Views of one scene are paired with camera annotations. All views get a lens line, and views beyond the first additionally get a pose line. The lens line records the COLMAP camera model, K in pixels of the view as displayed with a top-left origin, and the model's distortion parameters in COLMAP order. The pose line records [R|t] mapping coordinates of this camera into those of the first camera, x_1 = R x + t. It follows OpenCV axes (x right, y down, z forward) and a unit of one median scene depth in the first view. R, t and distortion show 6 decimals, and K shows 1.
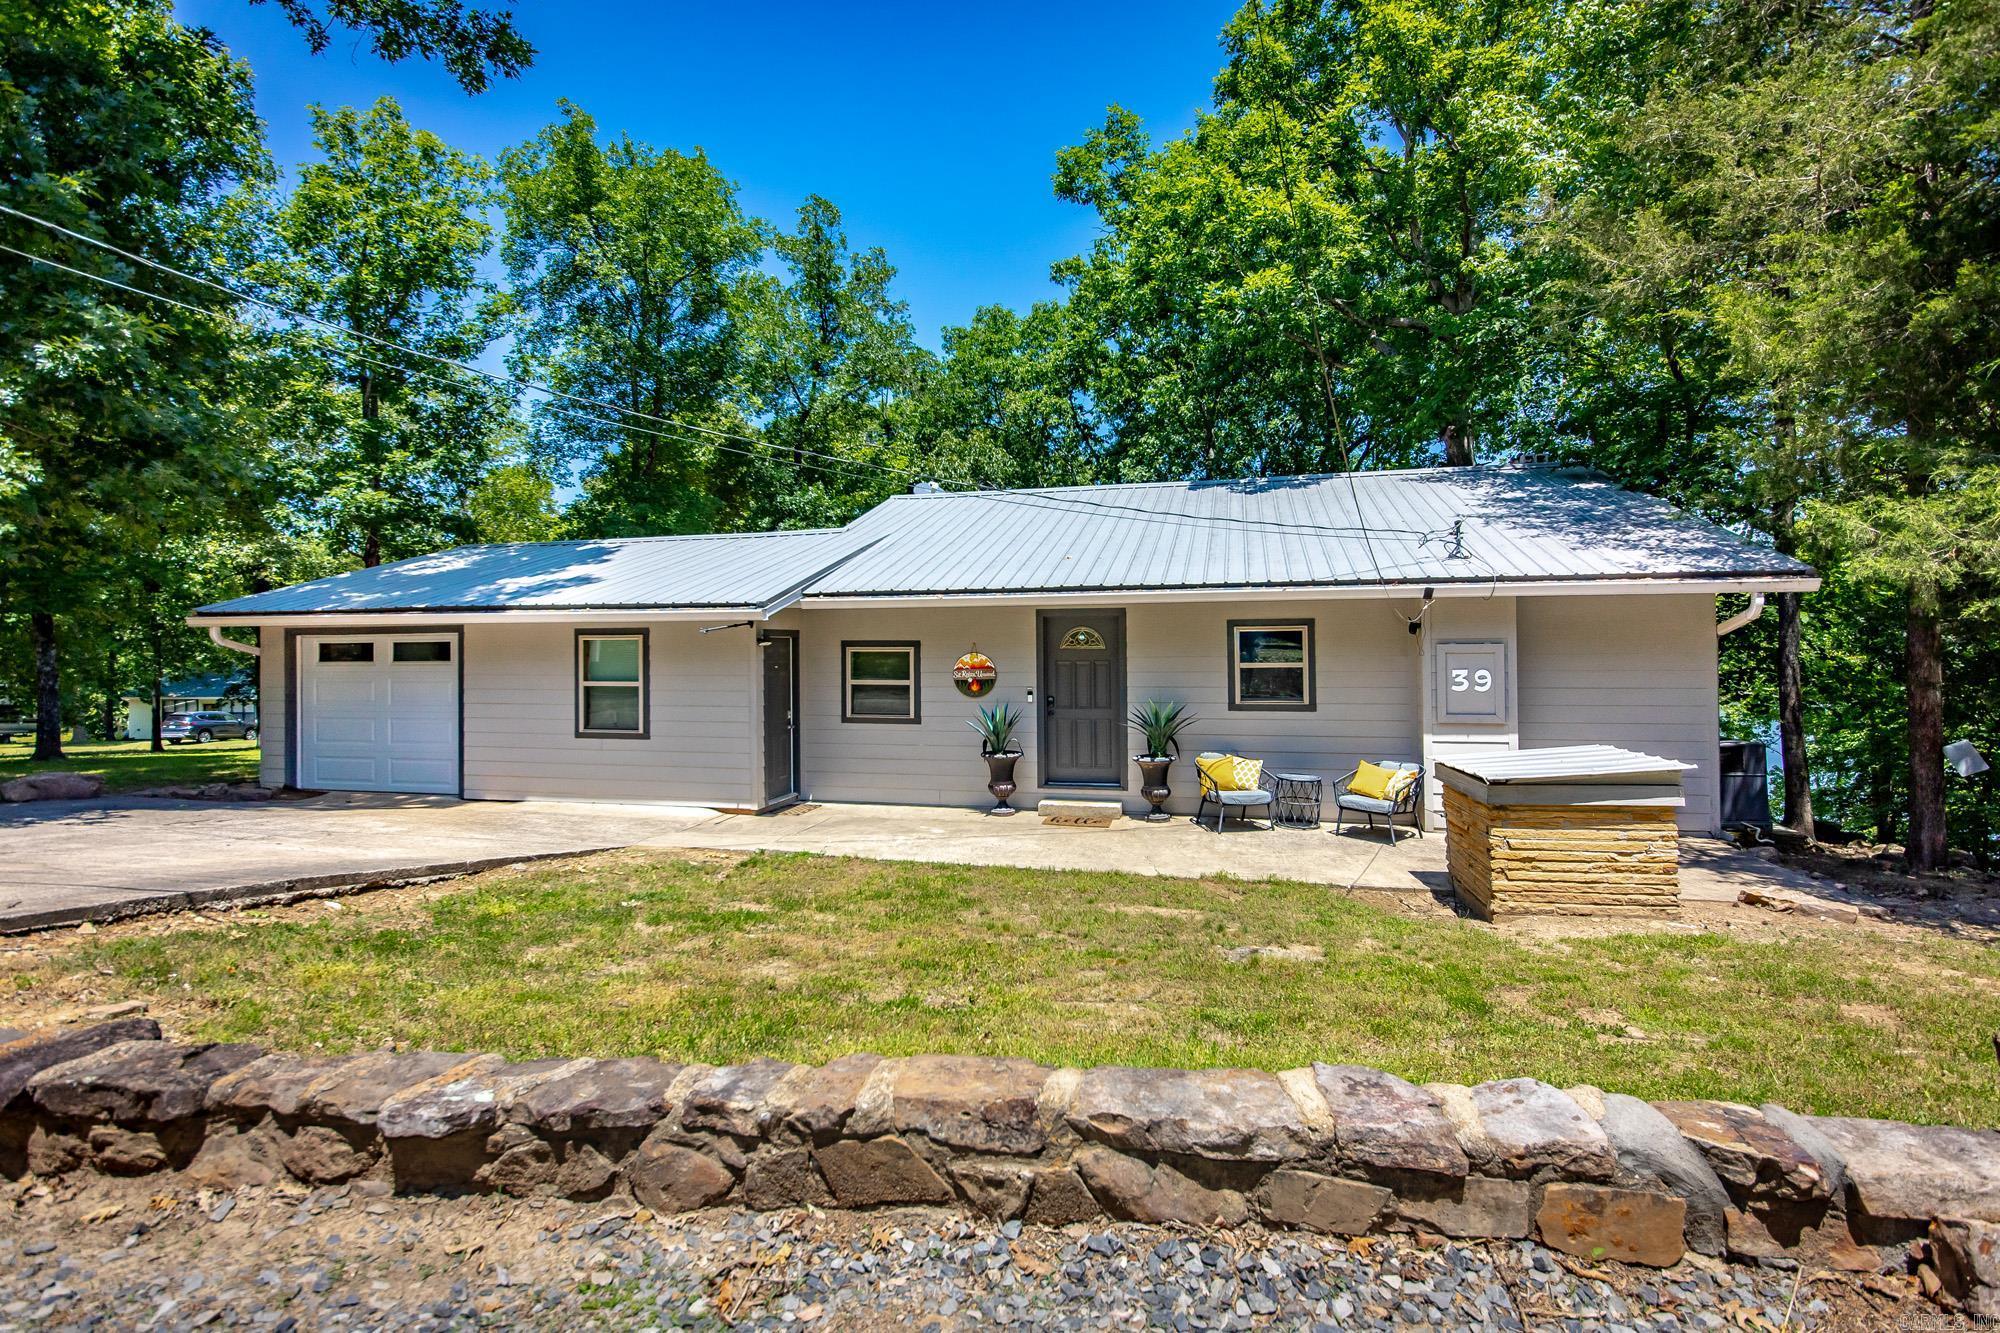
lens RADIAL K [[917.9, 0, 997.4], [0, 917.9, 652.2], [0, 0, 1]] dist [-0.001375, 0.000538]
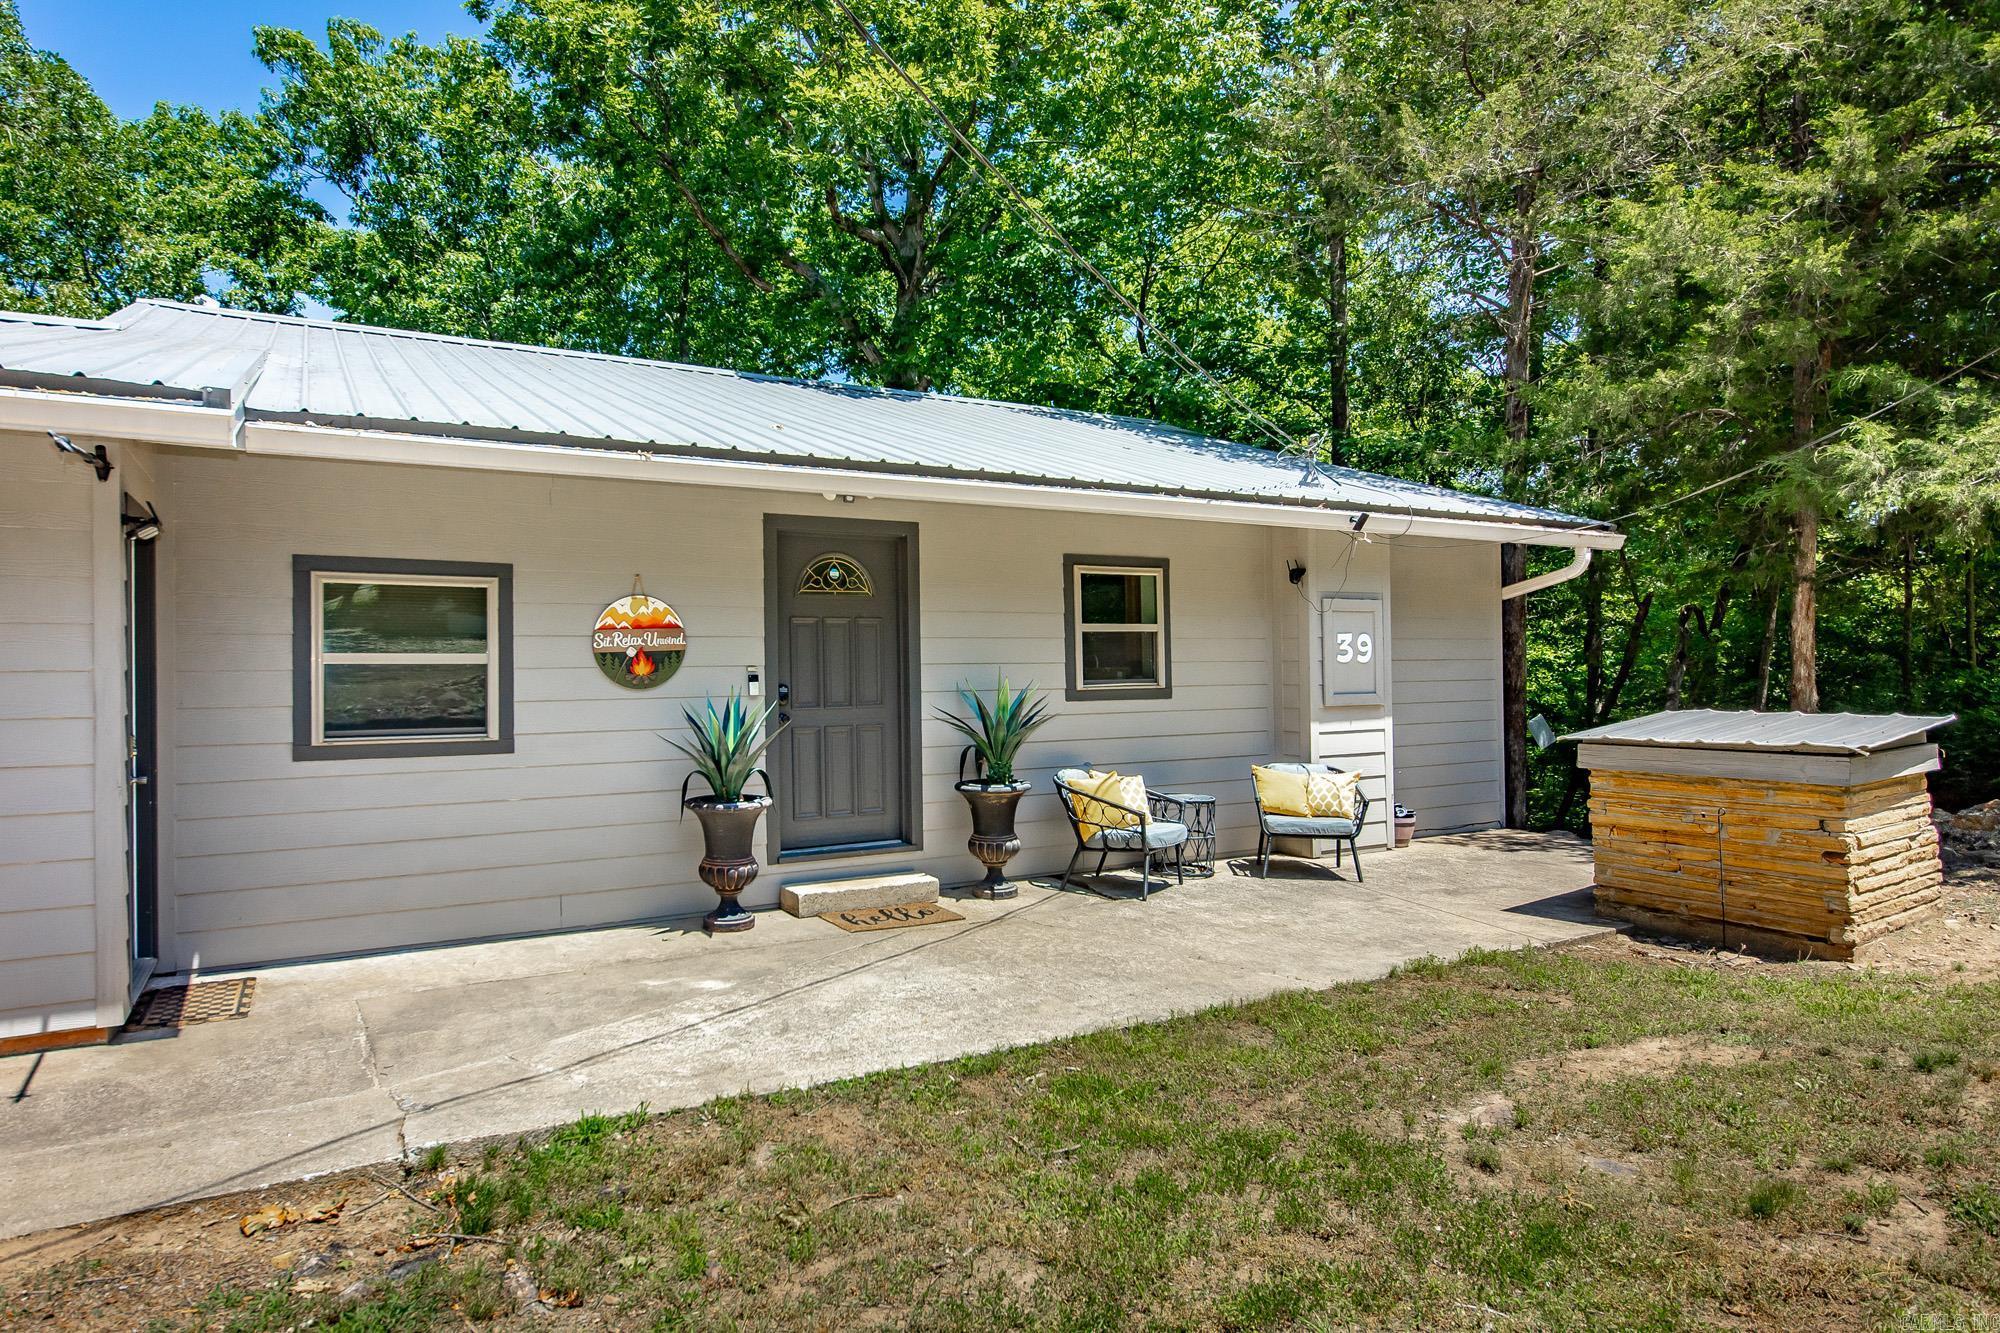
lens RADIAL K [[1106.1, 0, 891.0], [0, 1106.1, 667.7], [0, 0, 1]] dist [0.001459, 0.003739]
pose [[0.747776, 0.003861, 0.663940, -0.318260], [0.010240, 0.999797, -0.017347, 0.051200], [-0.663872, 0.019771, 0.747585, 0.506410]]
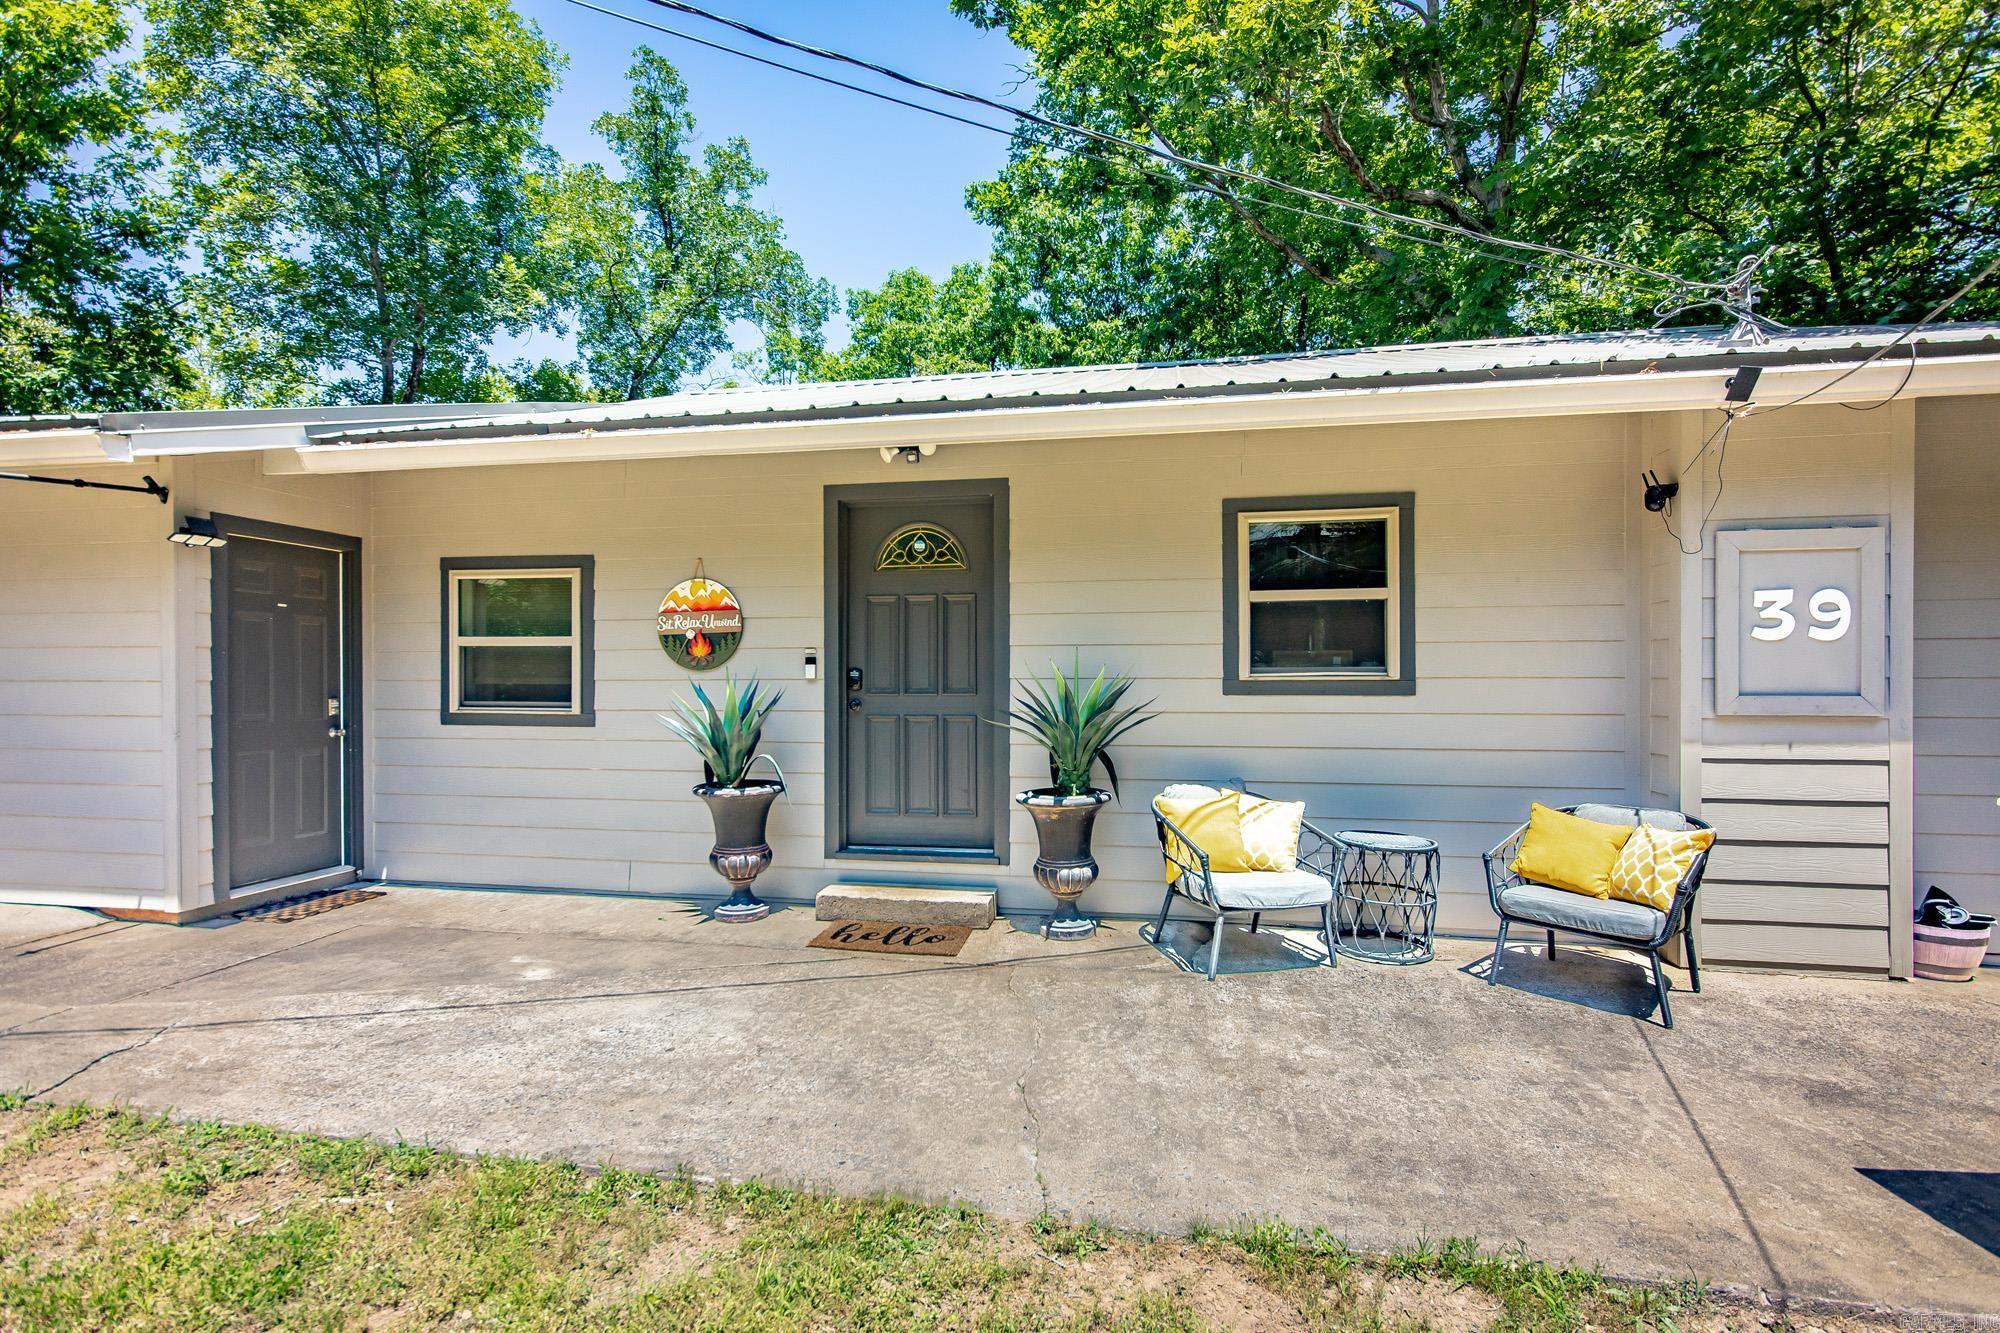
lens RADIAL K [[917.9, 0, 997.4], [0, 917.9, 690.5], [0, 0, 1]] dist [-0.001375, 0.000538]
pose [[0.997792, 0.008235, 0.065903, 0.103583], [-0.008405, 0.999962, 0.002304, 0.059355], [-0.065882, -0.002853, 0.997823, 0.526998]]
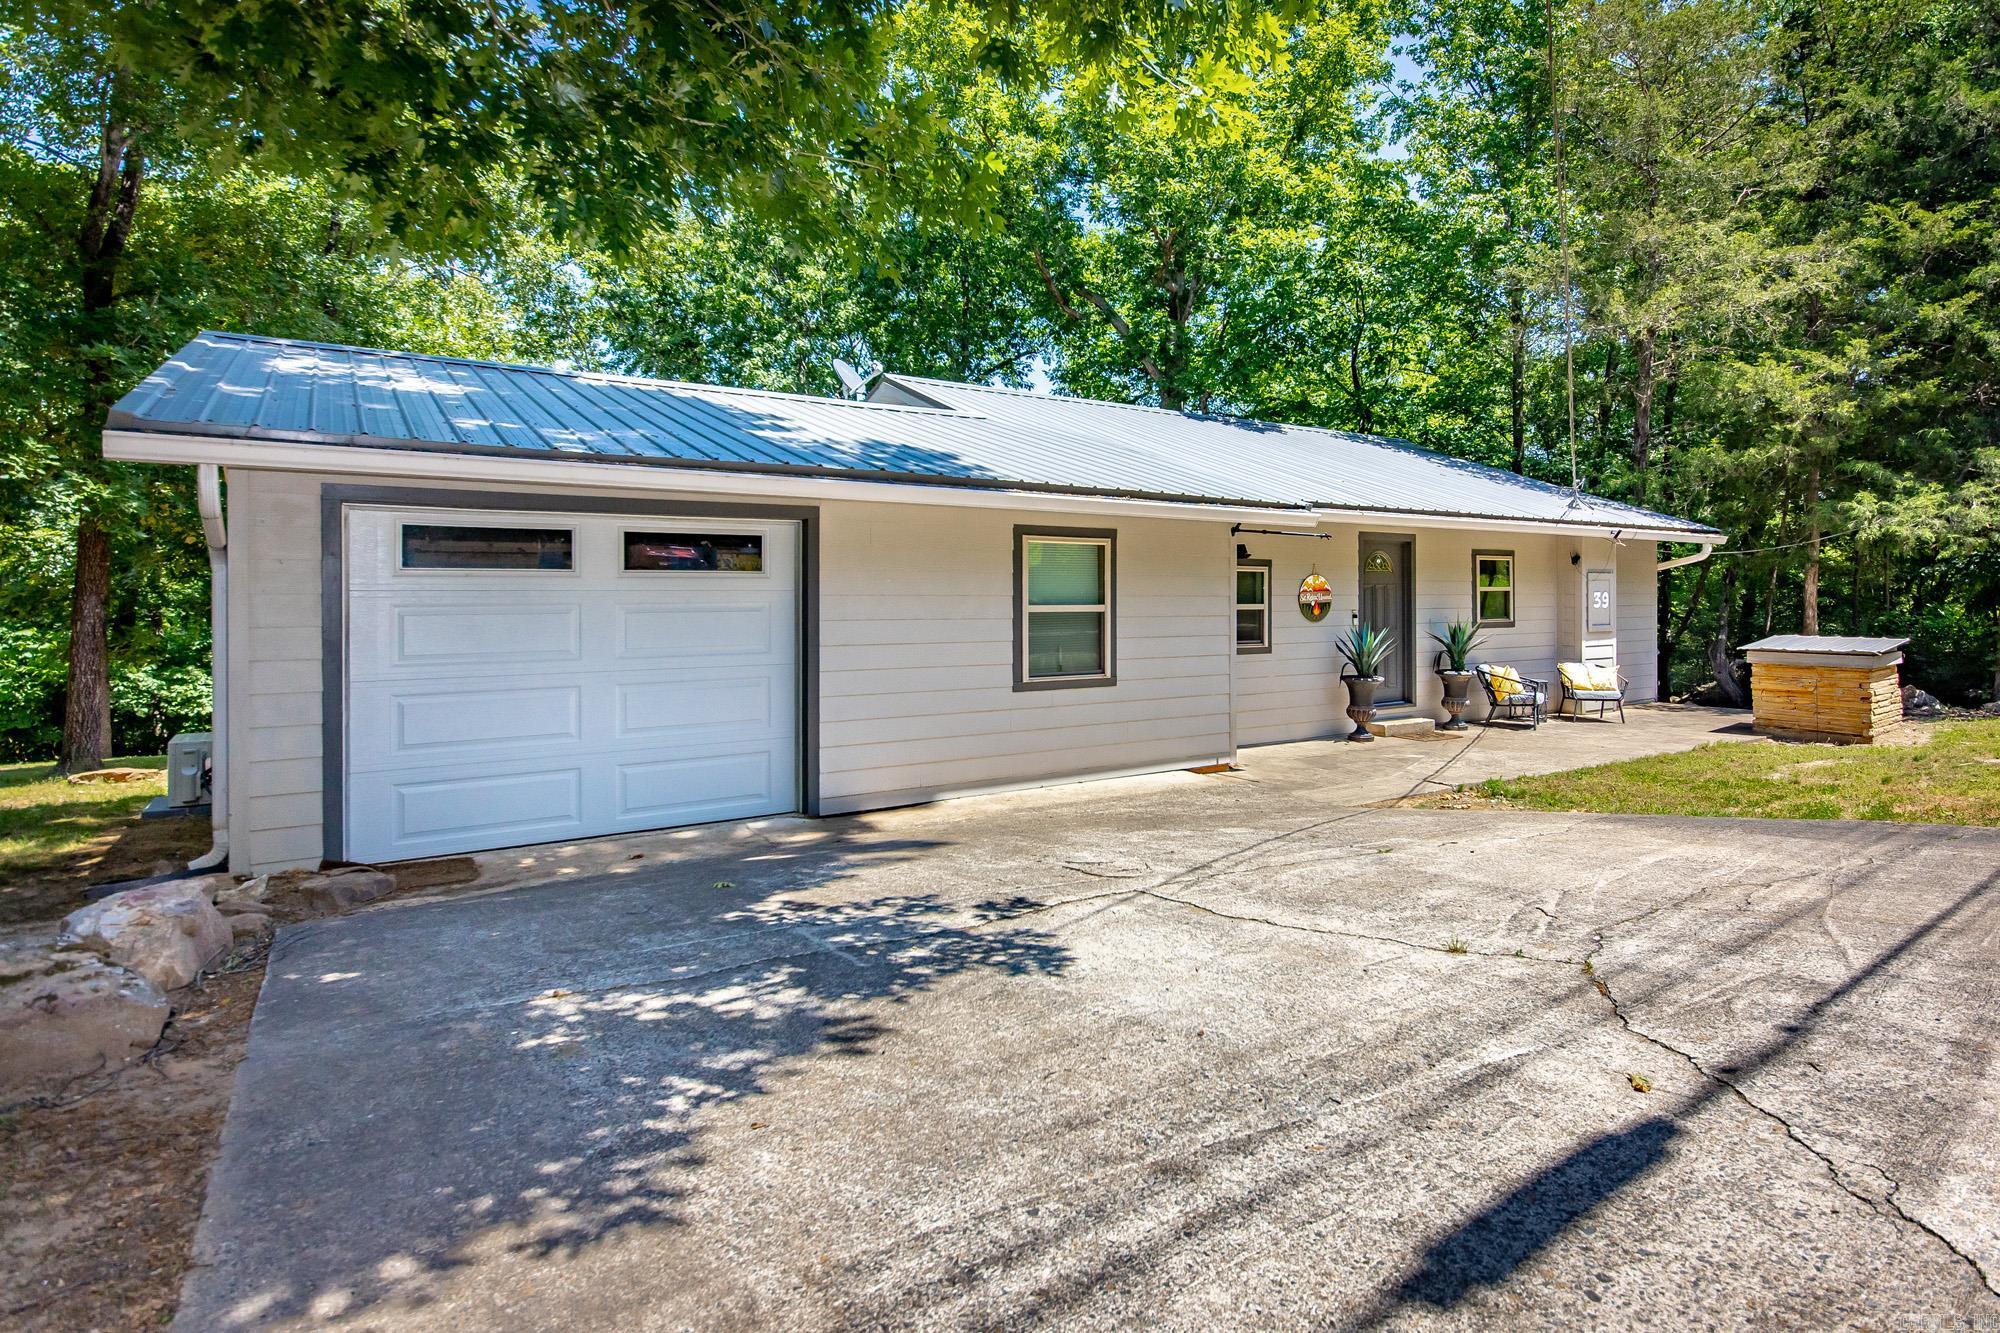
lens RADIAL K [[1043.2, 0, 1032.4], [0, 1043.2, 603.3], [0, 0, 1]] dist [-0.003989, -0.001512]
pose [[0.668676, 0.001369, 0.743552, -1.049238], [0.001333, 0.999994, -0.003039, 0.034336], [-0.743552, 0.003023, 0.668671, 0.520929]]
